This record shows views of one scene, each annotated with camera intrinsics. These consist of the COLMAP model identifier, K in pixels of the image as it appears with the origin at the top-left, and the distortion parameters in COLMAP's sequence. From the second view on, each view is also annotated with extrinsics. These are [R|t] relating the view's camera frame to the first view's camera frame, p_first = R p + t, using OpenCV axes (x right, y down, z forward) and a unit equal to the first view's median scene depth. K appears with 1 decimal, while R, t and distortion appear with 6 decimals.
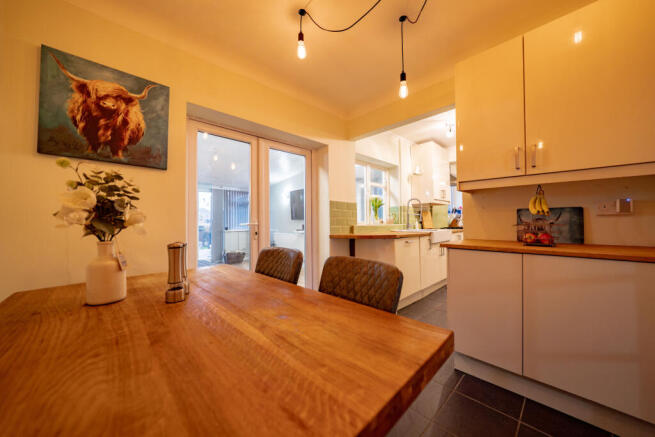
lens RADIAL K [[226.6, 0, 327.5], [0, 226.6, 218.5], [0, 0, 1]] dist [-0.000530, -0.000024]
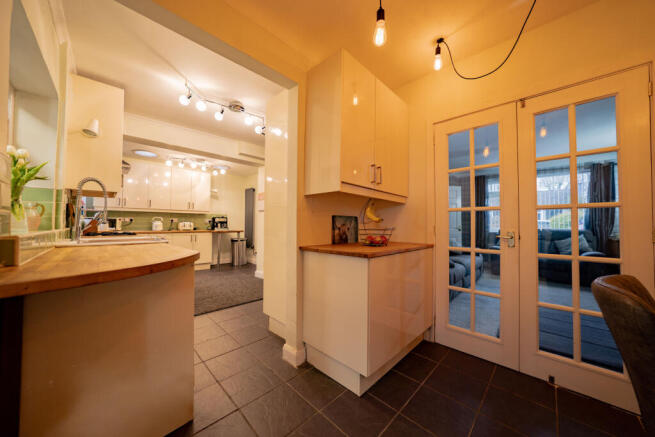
lens RADIAL K [[226.6, 0, 327.5], [0, 226.6, 218.5], [0, 0, 1]] dist [-0.000530, -0.000024]
pose [[-0.019726, 0.028426, 0.999401, -0.294813], [-0.022692, 0.999325, -0.028872, 0.005790], [-0.999548, -0.023248, -0.019067, 1.055229]]
